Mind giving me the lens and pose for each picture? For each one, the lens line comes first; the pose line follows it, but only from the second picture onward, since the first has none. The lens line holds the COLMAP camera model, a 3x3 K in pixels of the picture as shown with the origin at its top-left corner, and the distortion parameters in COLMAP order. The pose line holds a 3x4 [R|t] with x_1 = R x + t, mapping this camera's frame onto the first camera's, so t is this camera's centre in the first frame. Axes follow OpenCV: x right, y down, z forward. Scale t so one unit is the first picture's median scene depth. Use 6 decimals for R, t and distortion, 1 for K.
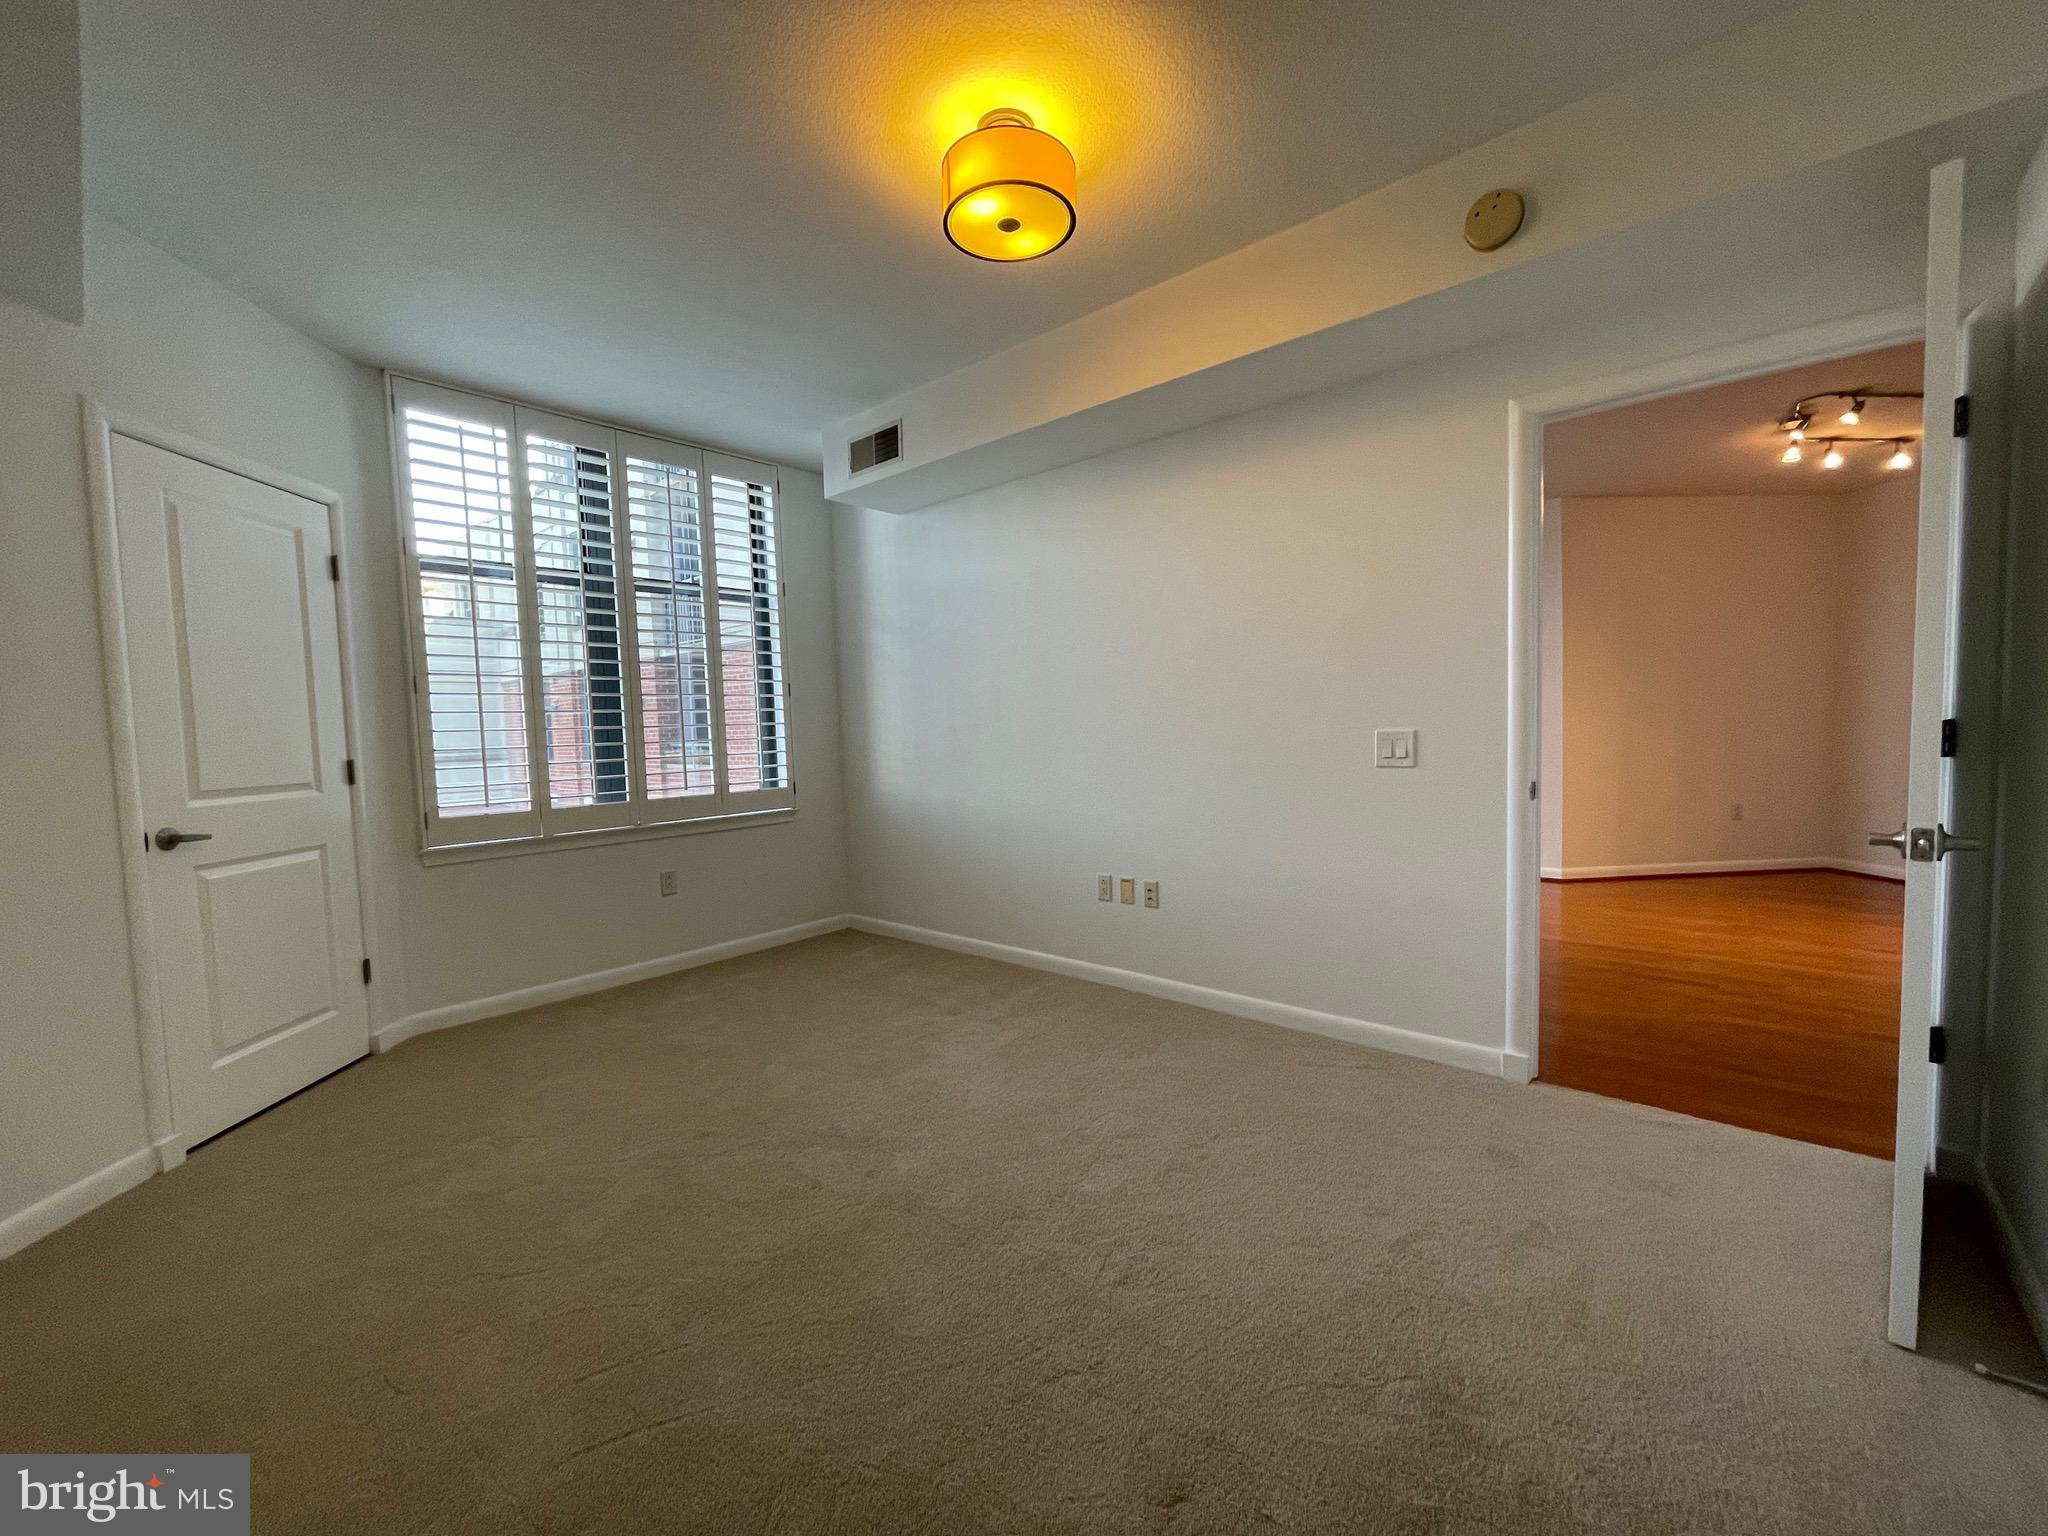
lens RADIAL K [[834.0, 0, 1034.3], [0, 834.0, 771.8], [0, 0, 1]] dist [-0.004148, 0.000642]
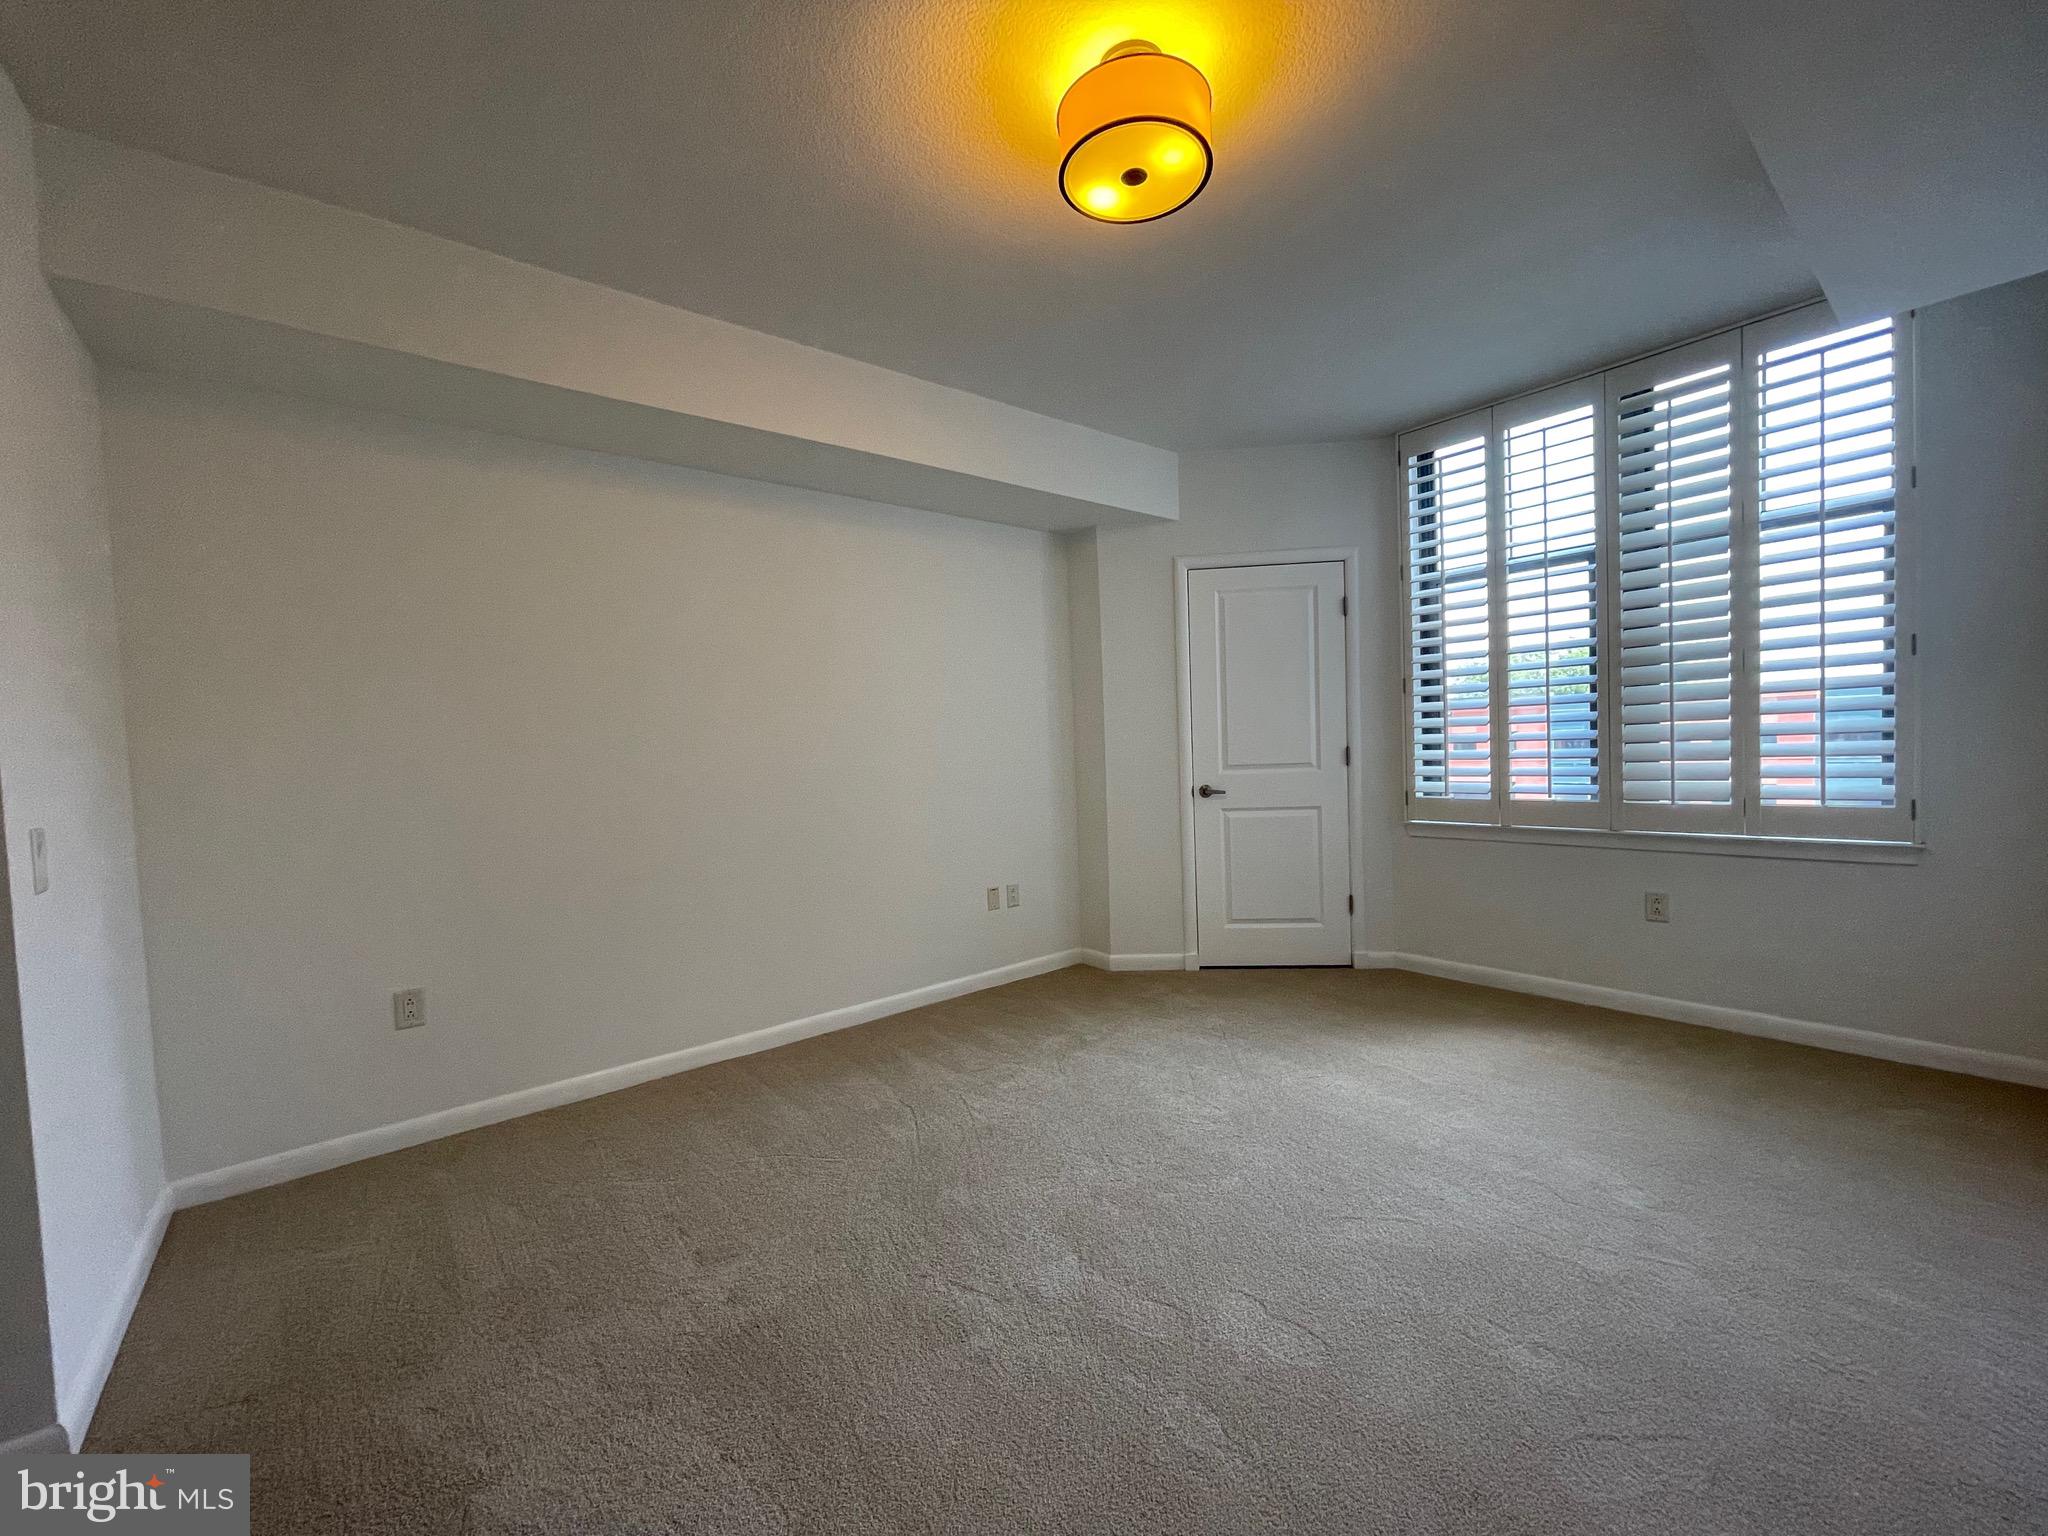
lens RADIAL K [[834.0, 0, 1023.1], [0, 834.0, 778.4], [0, 0, 1]] dist [-0.004148, 0.000642]
pose [[-0.158234, 0.072187, -0.984759, 0.522663], [-0.013406, 0.997075, 0.075244, -0.050953], [0.987311, 0.025108, -0.156803, 0.602904]]
